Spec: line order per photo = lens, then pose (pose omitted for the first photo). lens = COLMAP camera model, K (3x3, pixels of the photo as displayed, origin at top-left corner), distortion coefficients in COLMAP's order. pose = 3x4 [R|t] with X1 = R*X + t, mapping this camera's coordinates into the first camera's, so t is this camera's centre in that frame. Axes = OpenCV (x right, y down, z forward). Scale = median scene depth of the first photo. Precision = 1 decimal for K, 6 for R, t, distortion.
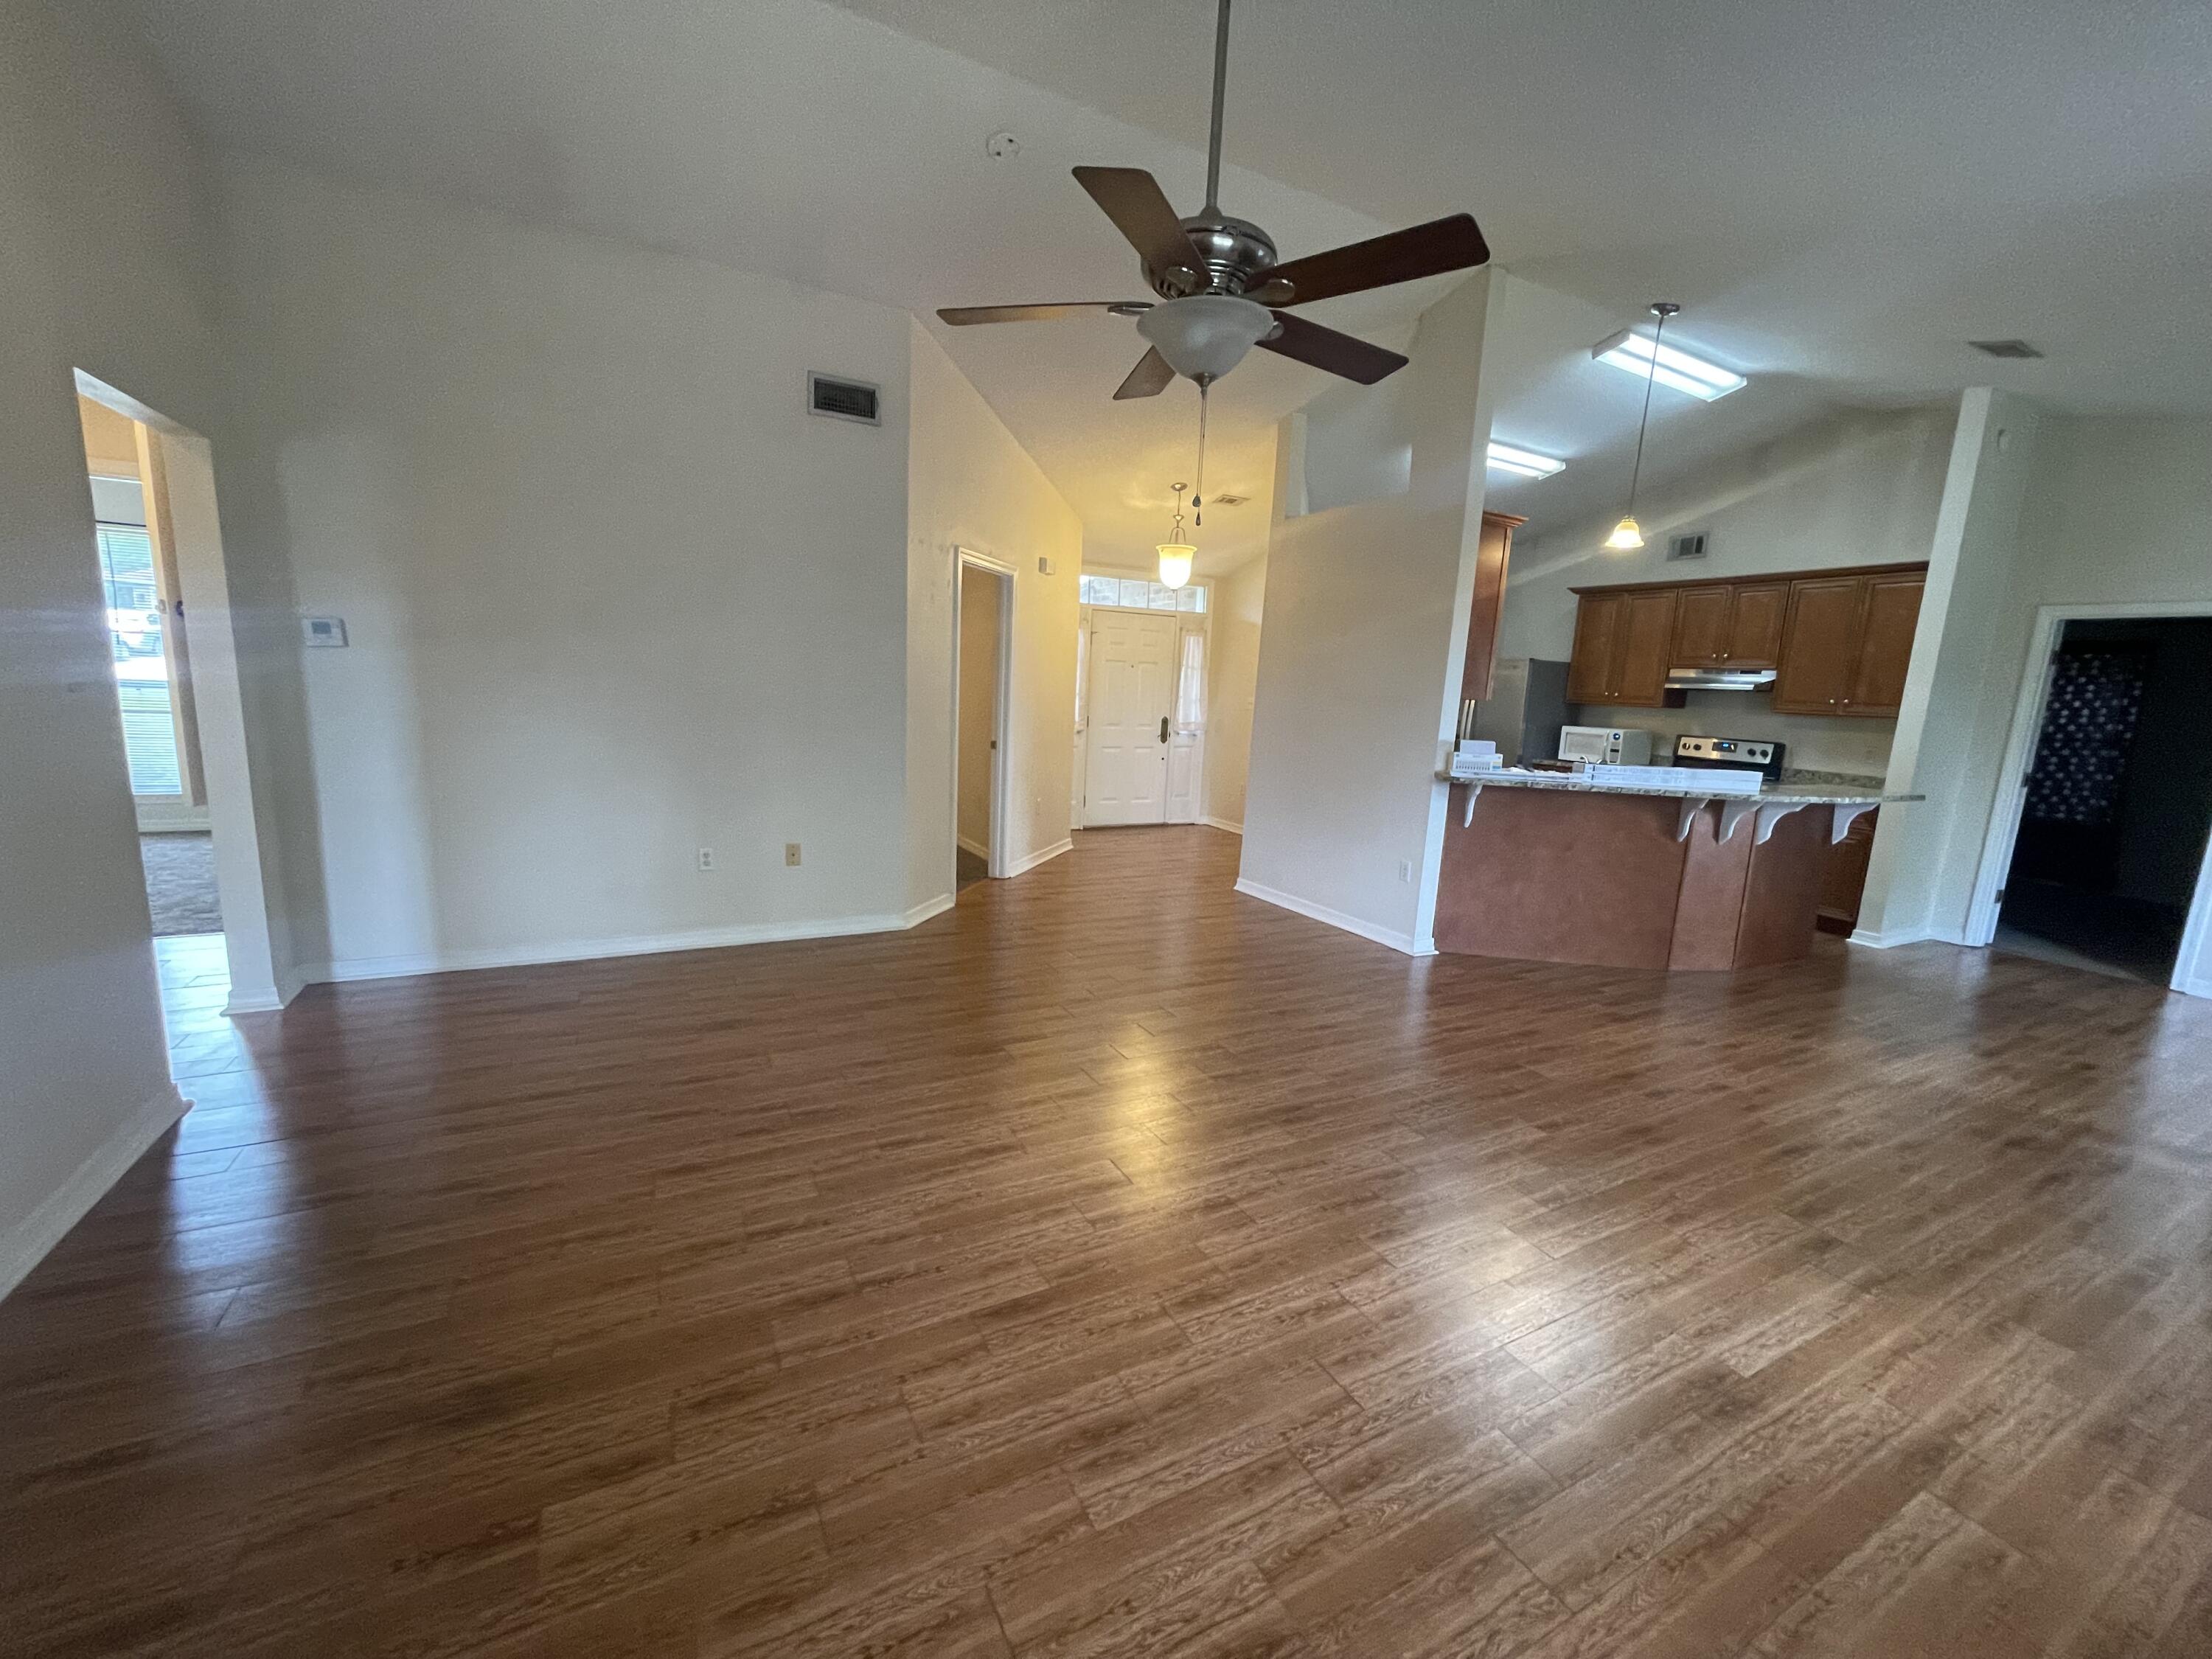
lens RADIAL K [[891.3, 0, 1108.3], [0, 891.3, 836.1], [0, 0, 1]] dist [0.003480, 0.000698]
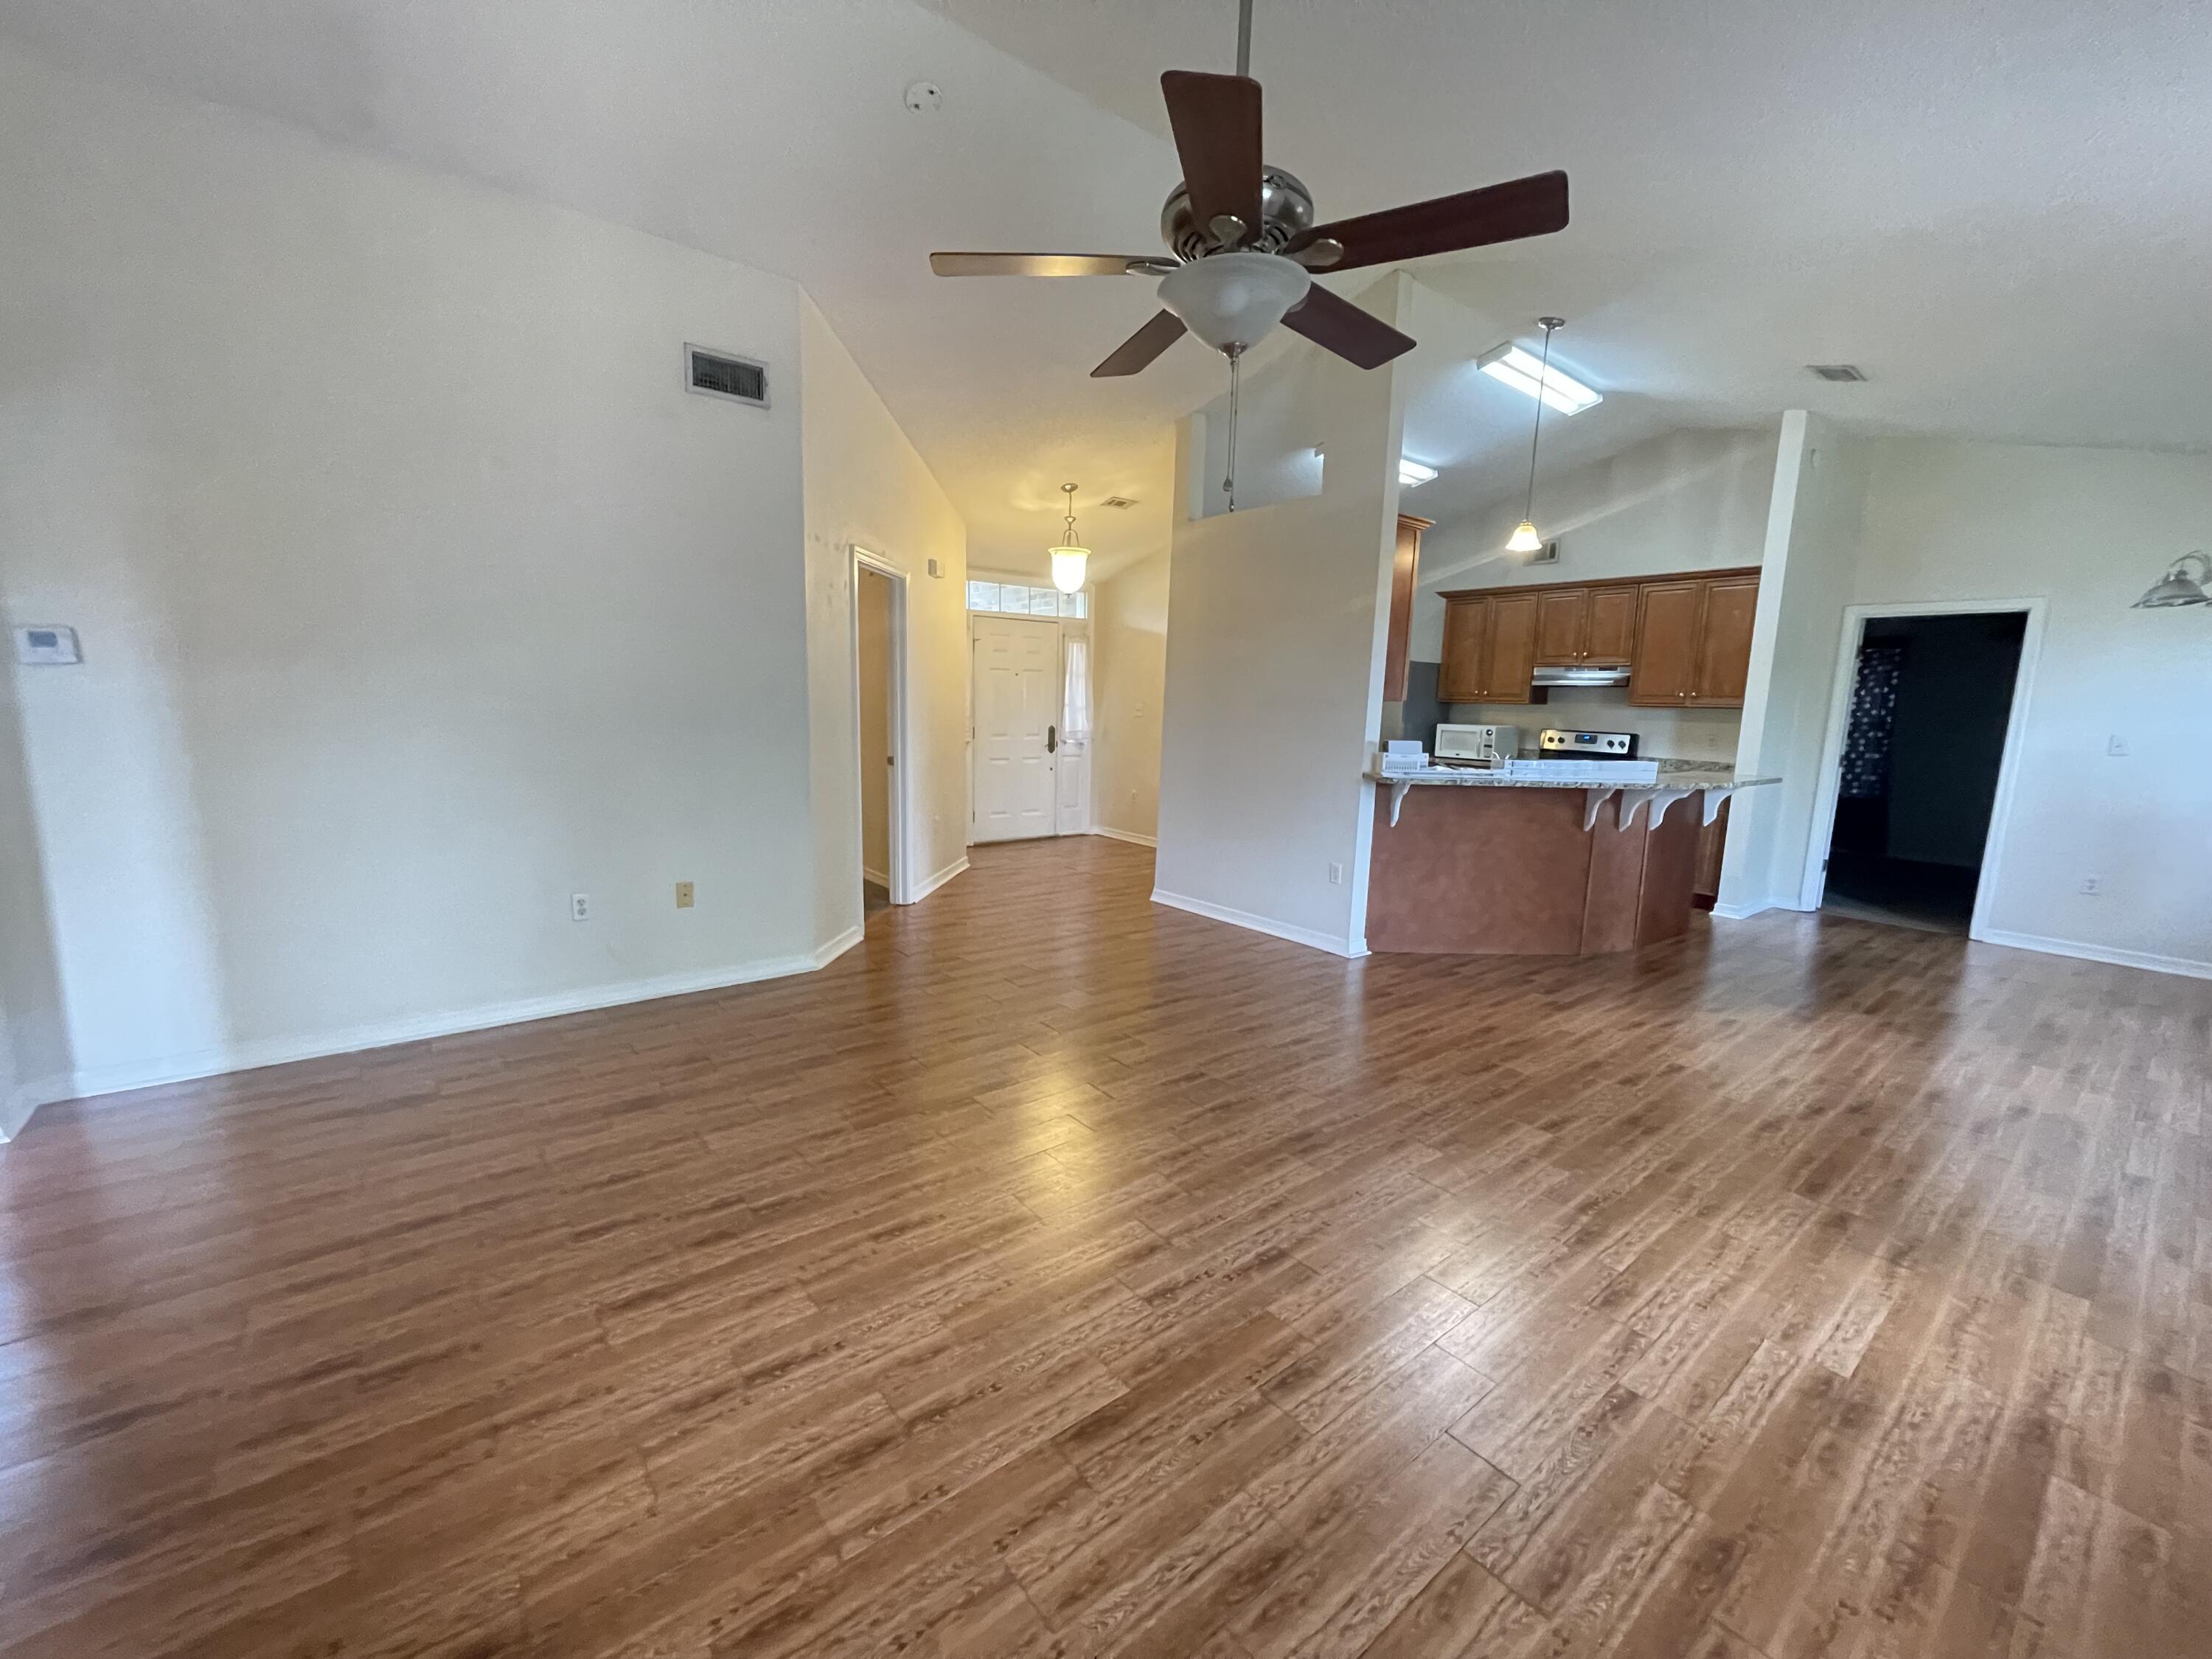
lens RADIAL K [[891.3, 0, 1108.3], [0, 891.3, 836.1], [0, 0, 1]] dist [0.003480, 0.000698]
pose [[0.983478, -0.049297, 0.174184, -0.091726], [0.050997, 0.998685, -0.005295, -0.010429], [-0.173693, 0.014090, 0.984699, 0.064918]]
